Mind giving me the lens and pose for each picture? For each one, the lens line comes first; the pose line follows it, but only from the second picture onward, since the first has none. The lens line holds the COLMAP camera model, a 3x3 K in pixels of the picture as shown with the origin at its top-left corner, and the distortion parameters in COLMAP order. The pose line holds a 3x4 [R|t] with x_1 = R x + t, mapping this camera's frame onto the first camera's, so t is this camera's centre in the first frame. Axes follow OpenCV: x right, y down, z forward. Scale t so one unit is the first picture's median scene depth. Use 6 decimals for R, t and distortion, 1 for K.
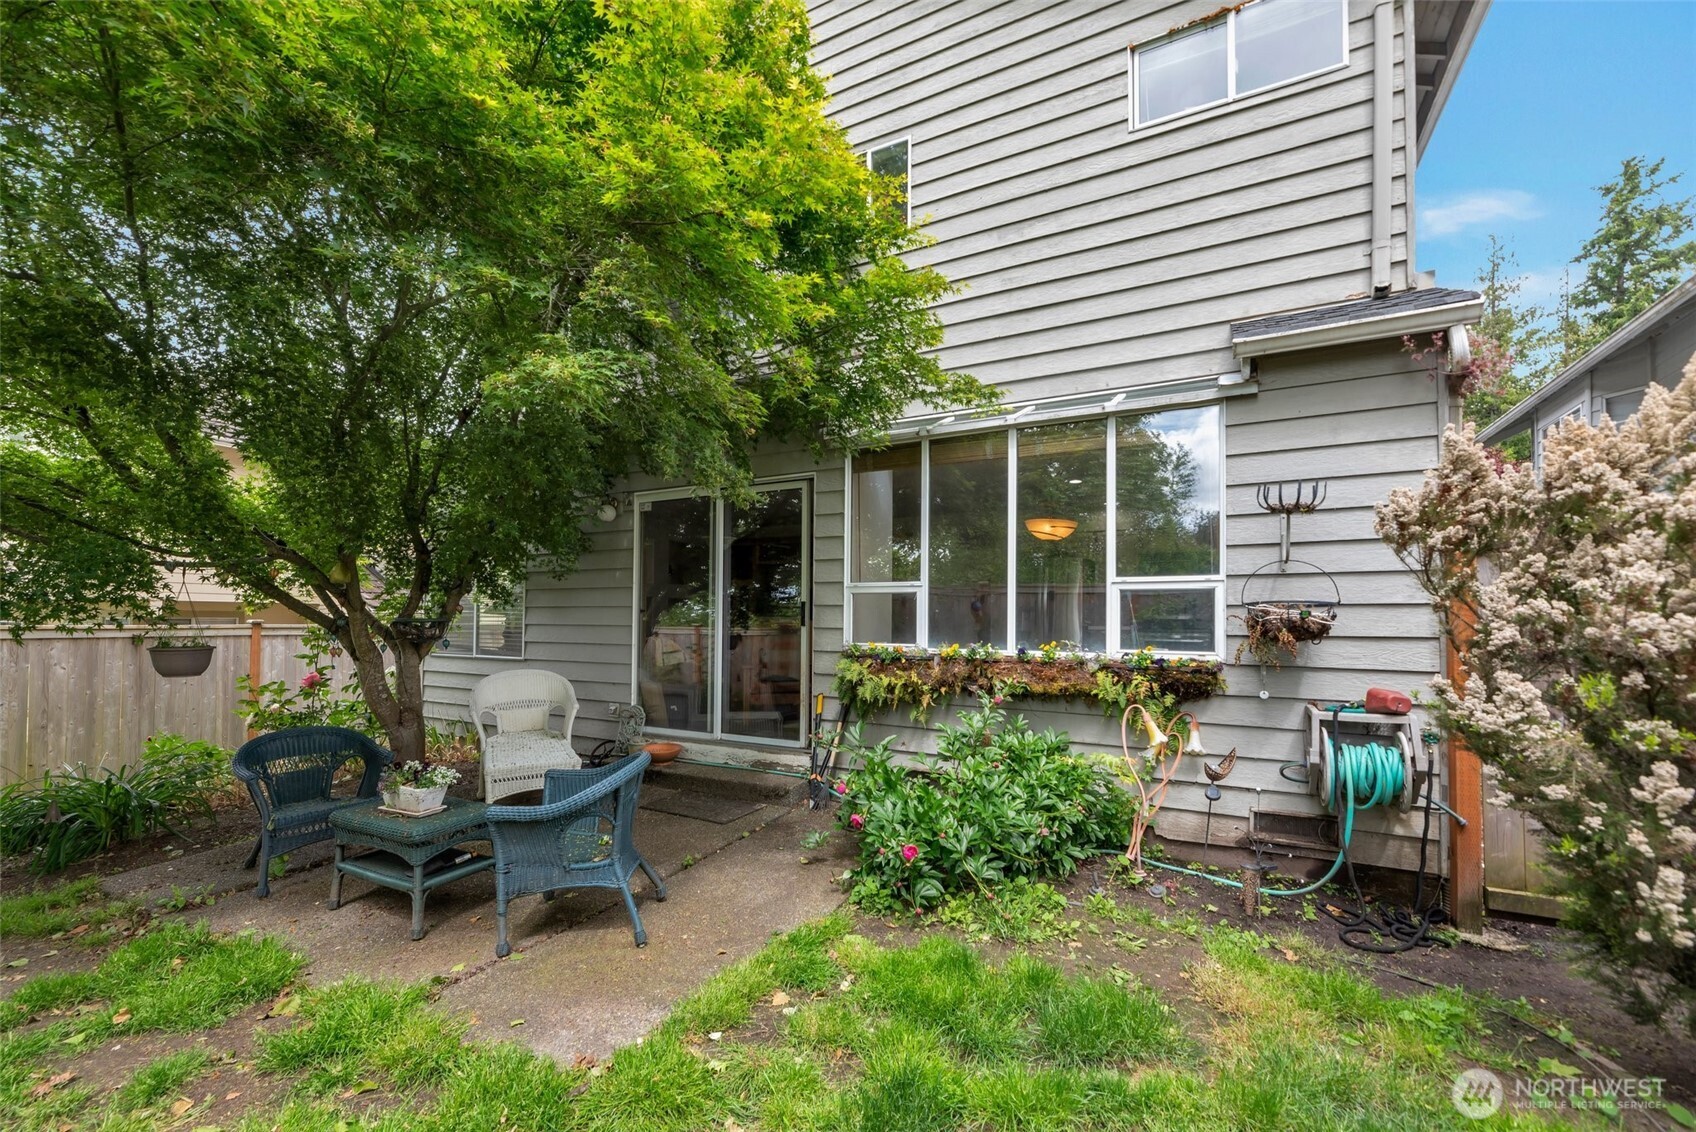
lens RADIAL K [[705.9, 0, 827.9], [0, 705.9, 613.8], [0, 0, 1]] dist [-0.001338, -0.000857]
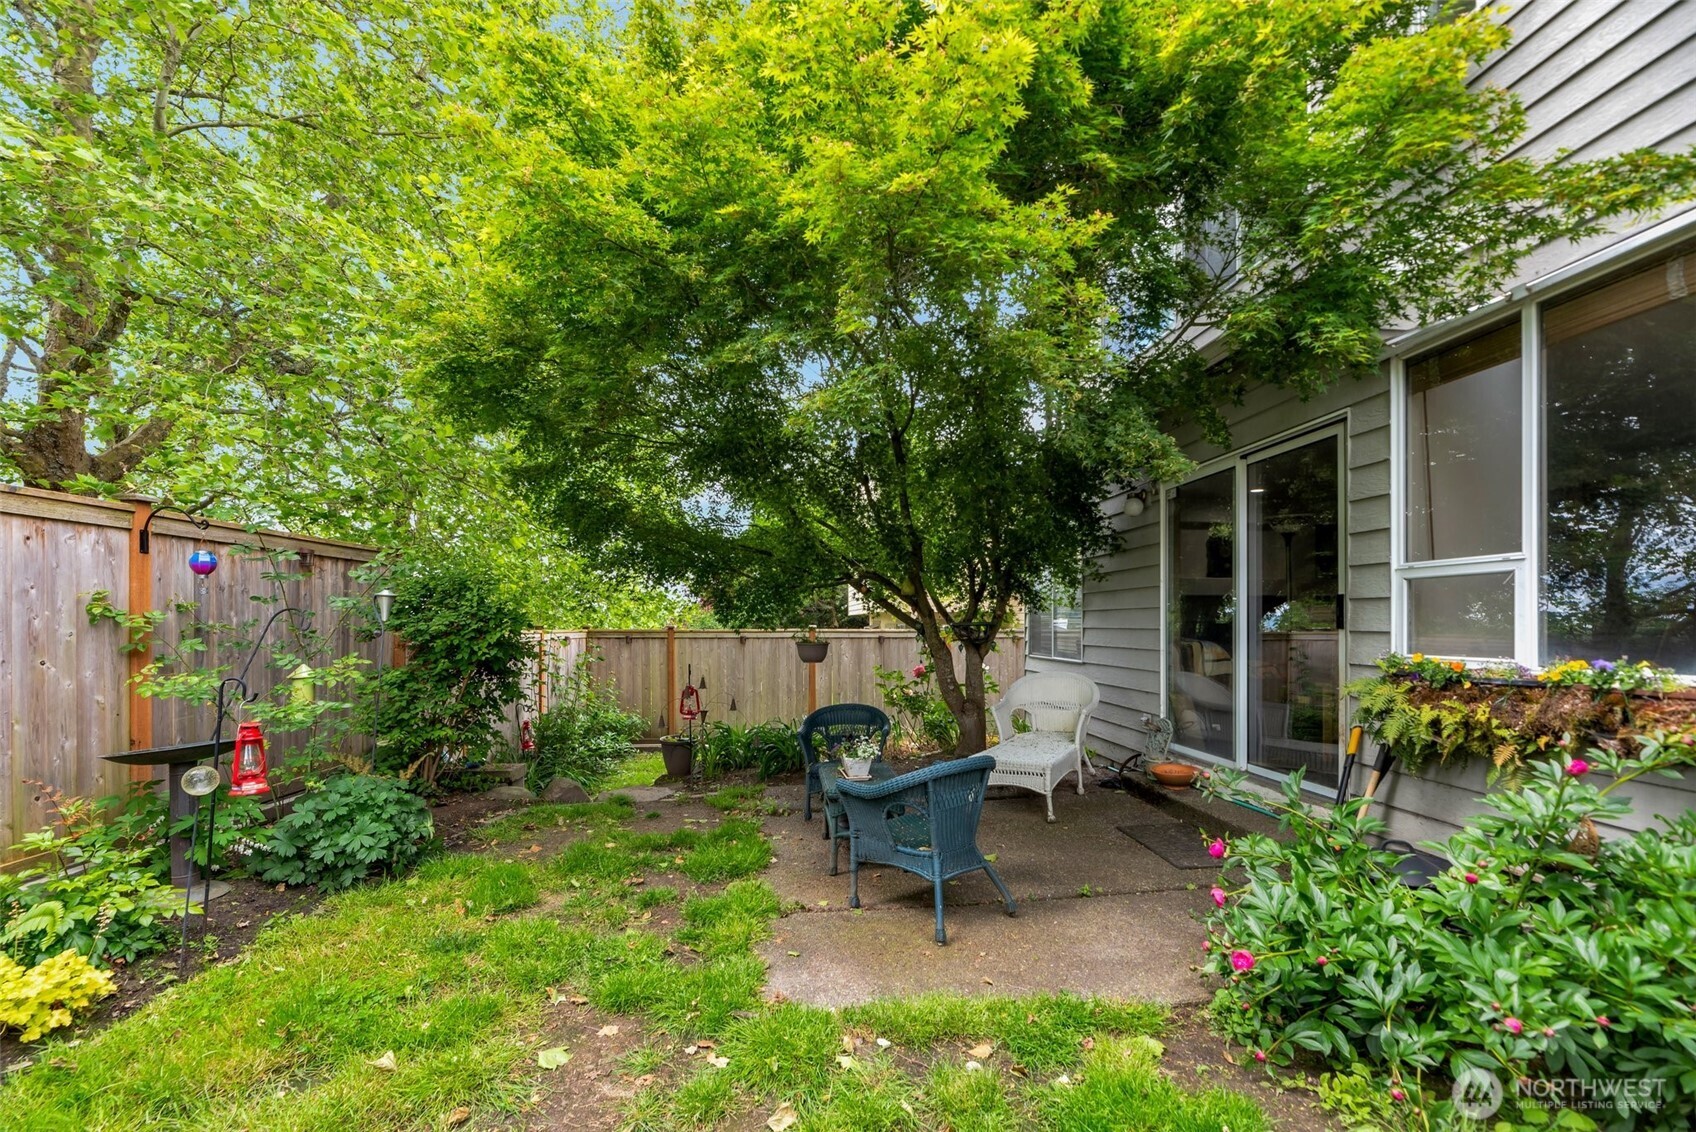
lens RADIAL K [[705.9, 0, 831.4], [0, 705.9, 625.6], [0, 0, 1]] dist [-0.001338, -0.000857]
pose [[0.540369, -0.004978, -0.841414, 0.320623], [0.011806, 0.999929, 0.001666, 0.007857], [0.841346, -0.010834, 0.540389, 0.210981]]
